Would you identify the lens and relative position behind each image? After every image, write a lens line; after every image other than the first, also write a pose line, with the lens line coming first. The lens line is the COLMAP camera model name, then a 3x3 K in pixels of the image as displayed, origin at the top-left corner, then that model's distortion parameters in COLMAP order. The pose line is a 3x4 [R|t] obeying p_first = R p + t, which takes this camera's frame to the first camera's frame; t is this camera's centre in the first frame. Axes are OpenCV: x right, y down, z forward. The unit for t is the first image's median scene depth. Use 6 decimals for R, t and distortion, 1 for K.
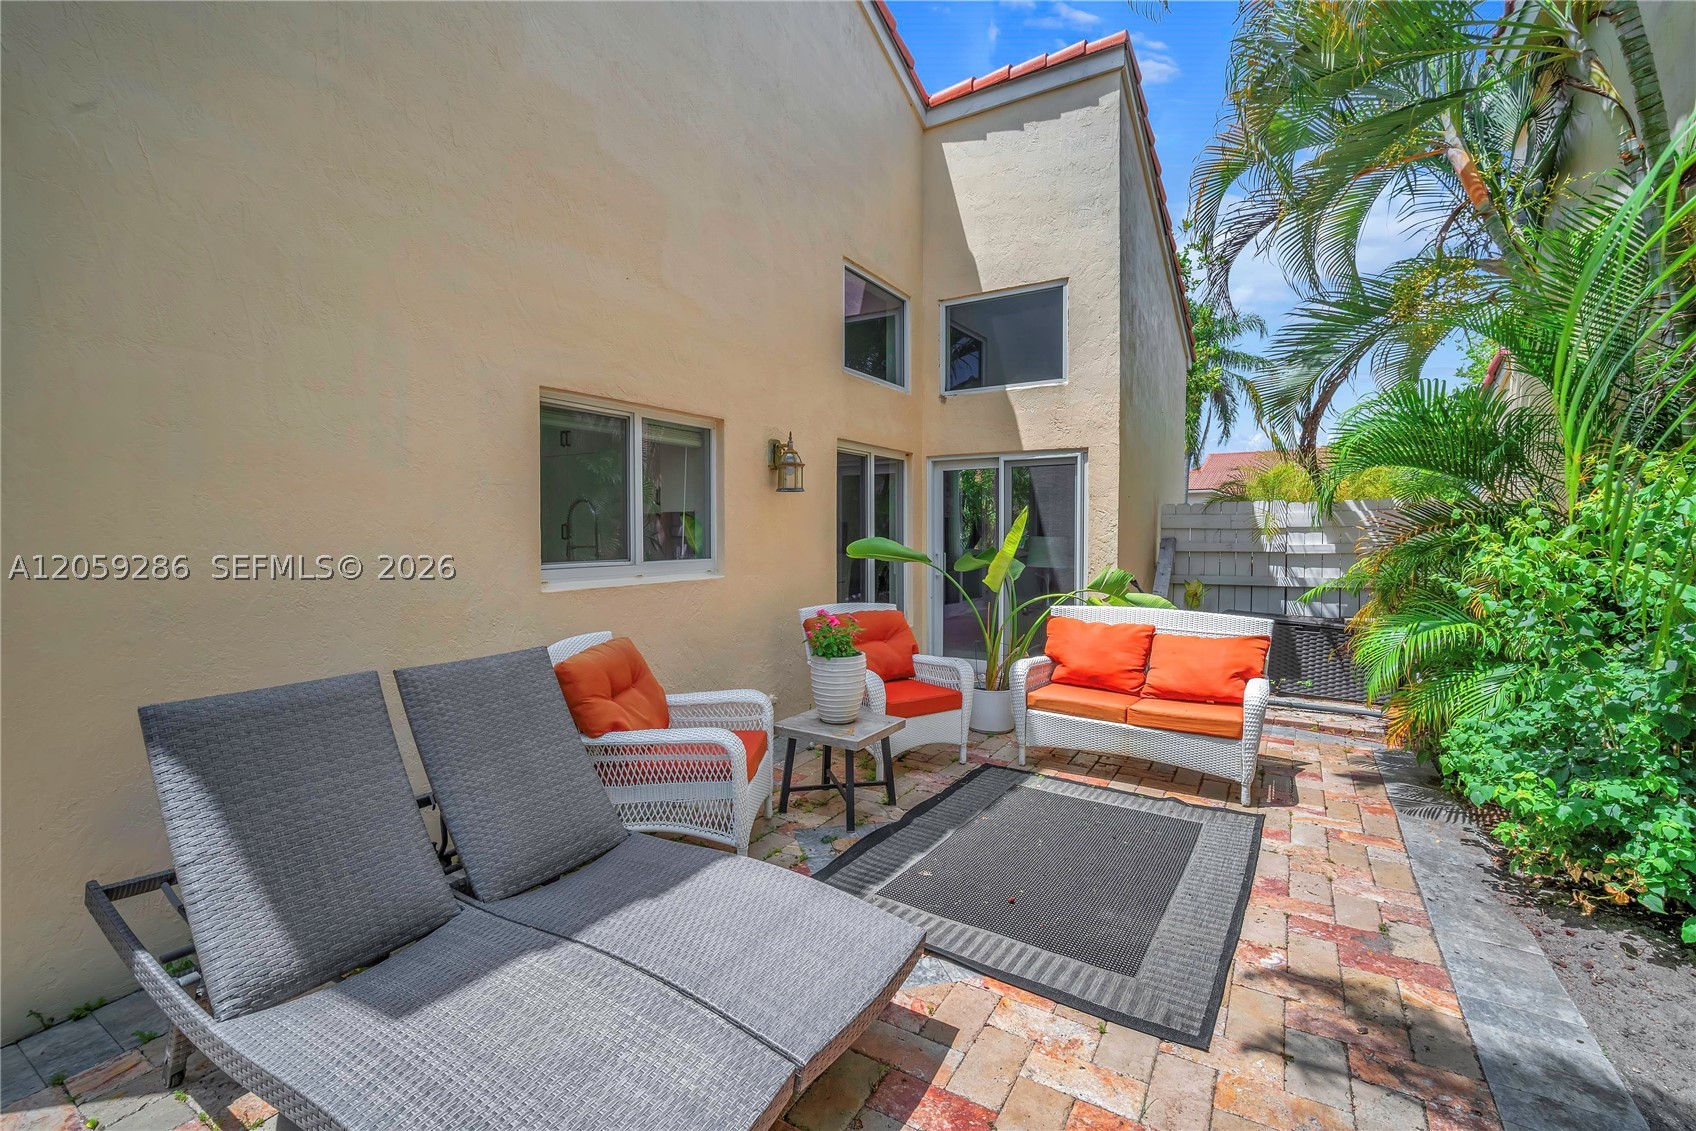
lens RADIAL K [[752.5, 0, 823.7], [0, 752.5, 554.2], [0, 0, 1]] dist [-0.003556, 0.000134]
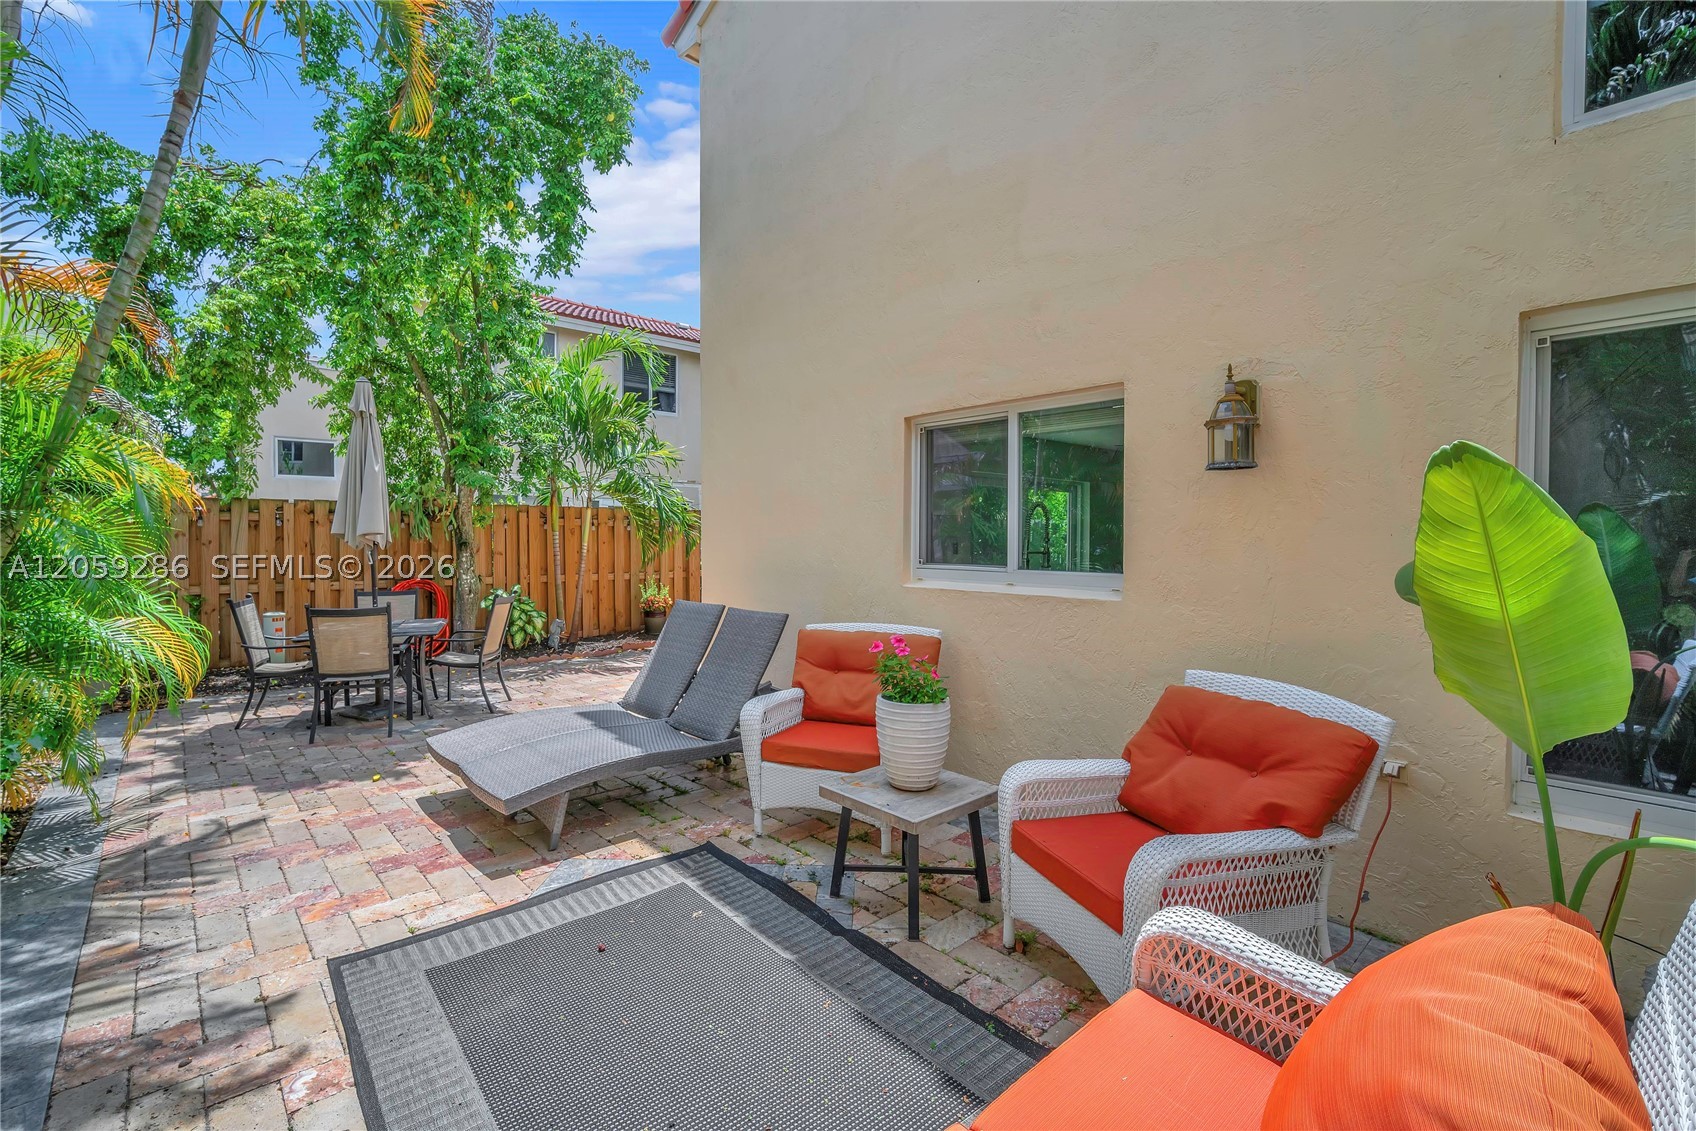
lens RADIAL K [[752.5, 0, 823.7], [0, 752.5, 554.2], [0, 0, 1]] dist [-0.003556, 0.000134]
pose [[-0.285967, 0.019165, -0.958048, 0.516463], [-0.029423, 0.999153, 0.028770, -0.020521], [0.957788, 0.036416, -0.285161, 0.754283]]
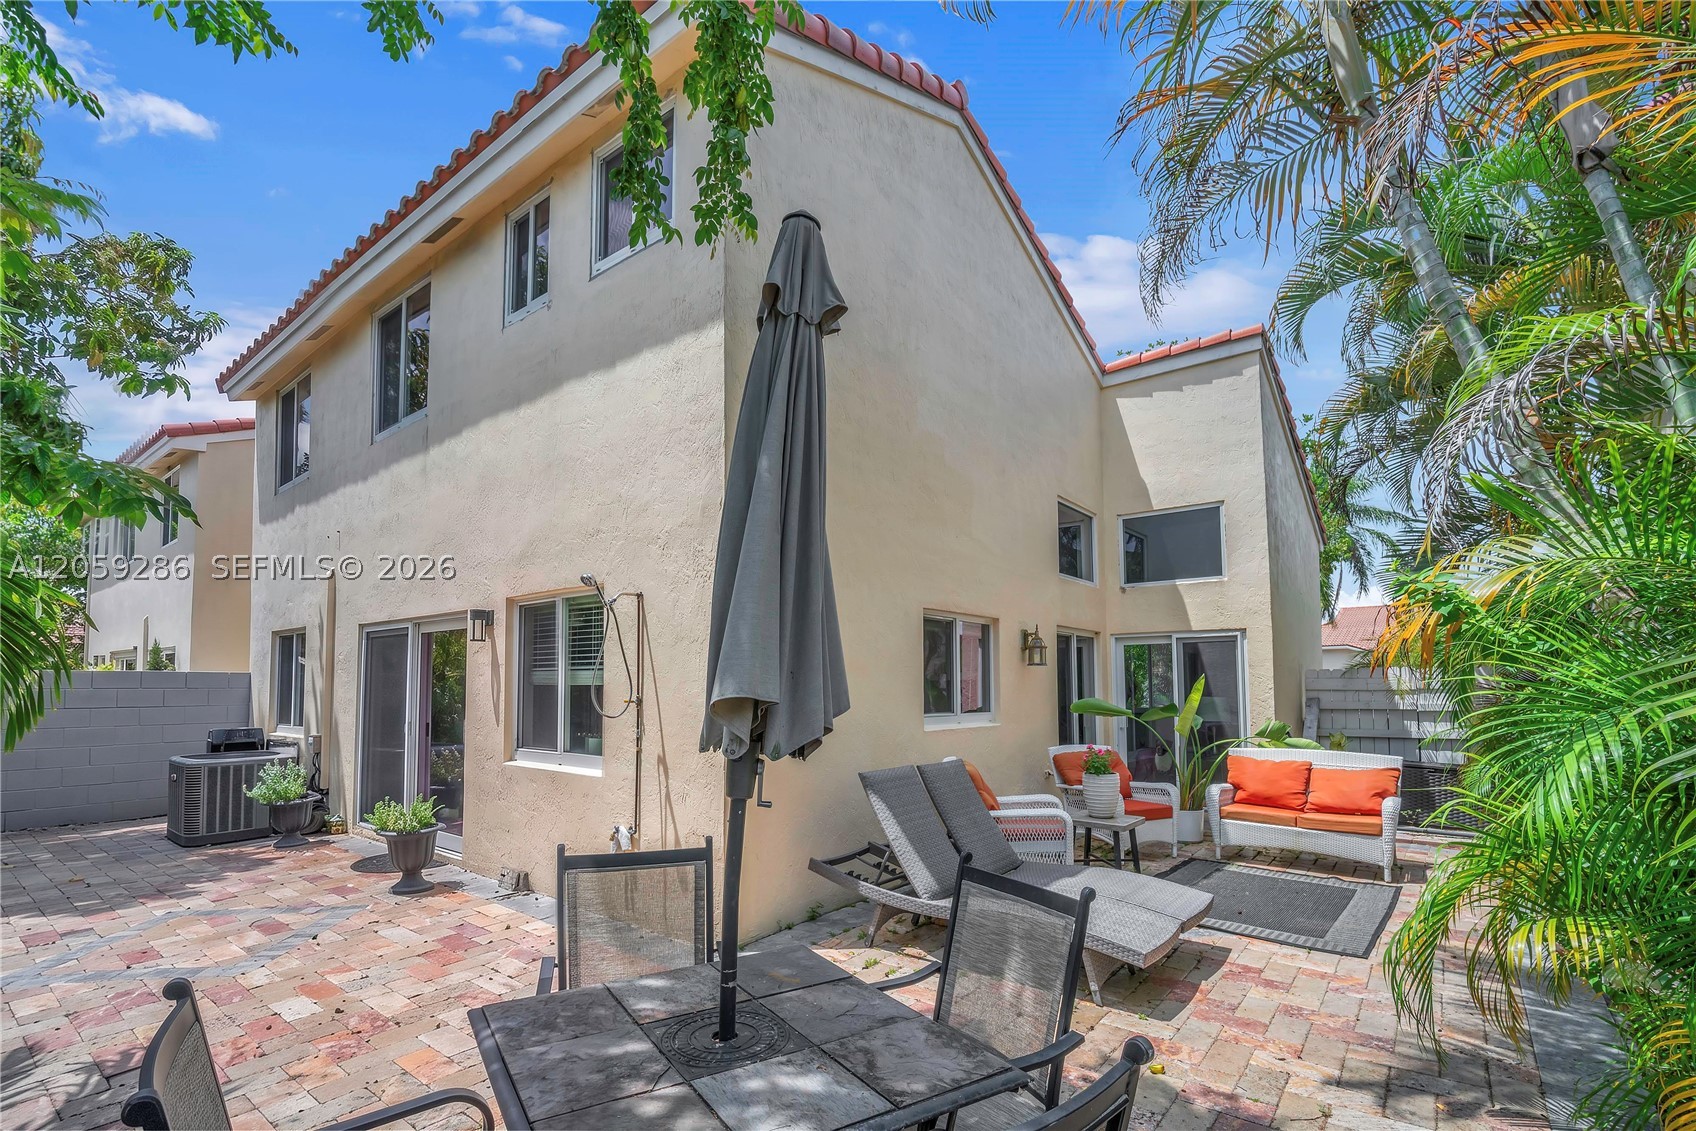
lens RADIAL K [[764.2, 0, 845.3], [0, 764.2, 640.1], [0, 0, 1]] dist [-0.001602, 0.000082]
pose [[0.994329, -0.008072, -0.106040, -0.235221], [-0.002141, 0.995393, -0.095852, 0.008057], [0.106325, 0.095535, 0.989731, -0.451306]]
